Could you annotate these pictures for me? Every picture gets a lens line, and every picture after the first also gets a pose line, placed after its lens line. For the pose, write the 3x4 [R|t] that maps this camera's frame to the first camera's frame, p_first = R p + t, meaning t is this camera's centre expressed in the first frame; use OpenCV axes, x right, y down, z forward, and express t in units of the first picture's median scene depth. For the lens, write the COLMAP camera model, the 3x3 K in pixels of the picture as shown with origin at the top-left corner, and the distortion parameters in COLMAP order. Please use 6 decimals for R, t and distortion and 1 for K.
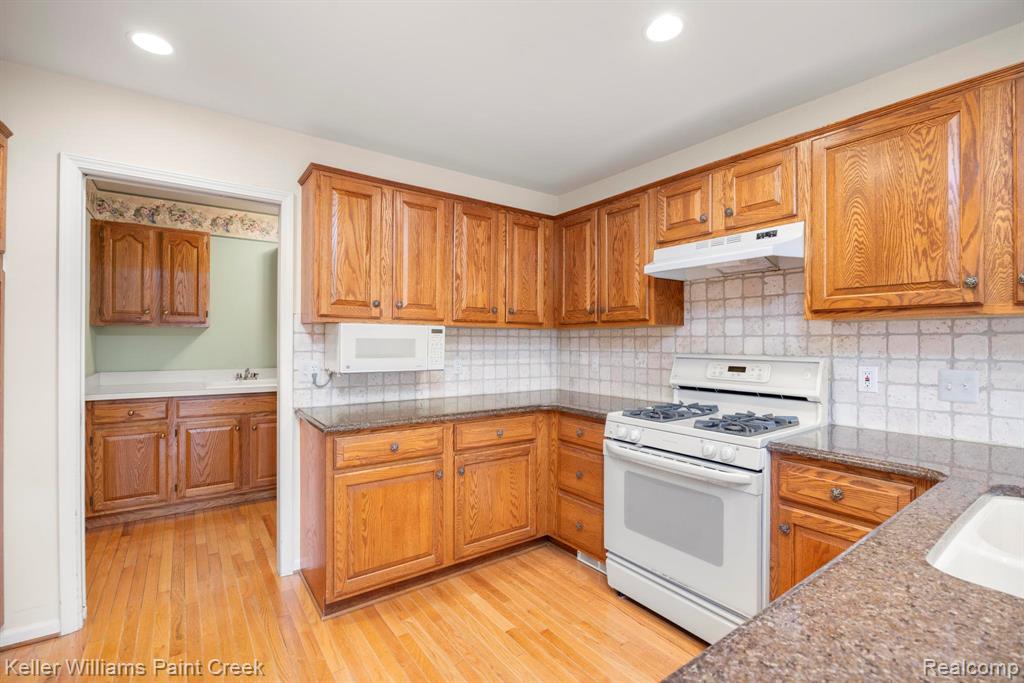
lens RADIAL K [[452.3, 0, 511.6], [0, 452.3, 342.0], [0, 0, 1]] dist [-0.013626, -0.000277]
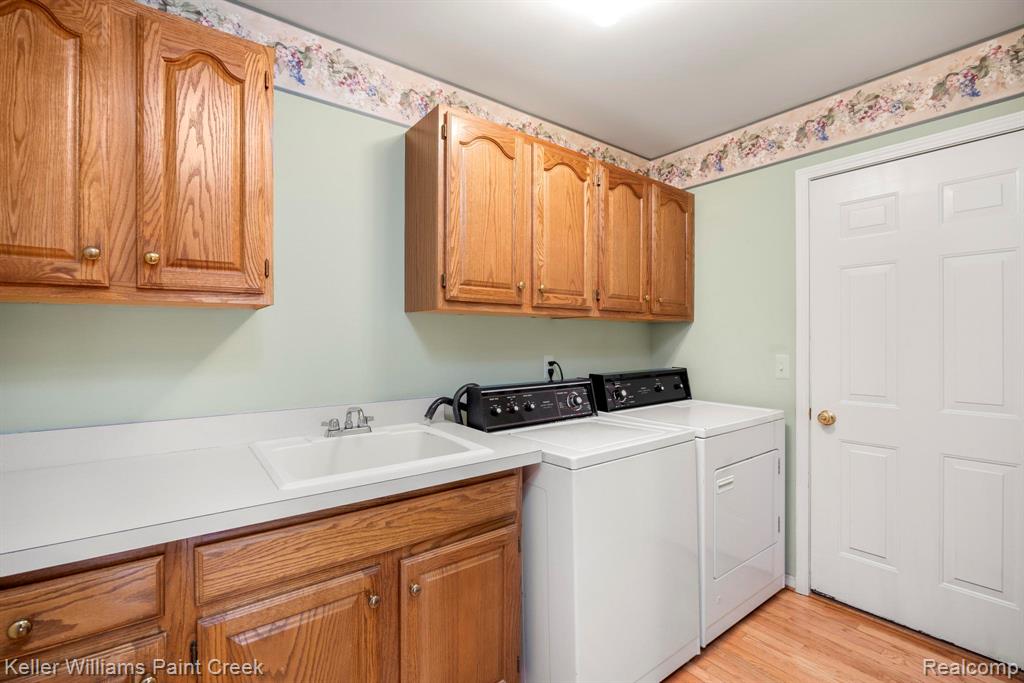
lens RADIAL K [[452.3, 0, 507.4], [0, 452.3, 342.8], [0, 0, 1]] dist [-0.013626, -0.000277]
pose [[0.999916, -0.005277, 0.011836, -0.710204], [0.005215, 0.999972, 0.005330, -0.004130], [-0.011864, -0.005268, 0.999916, 0.921029]]
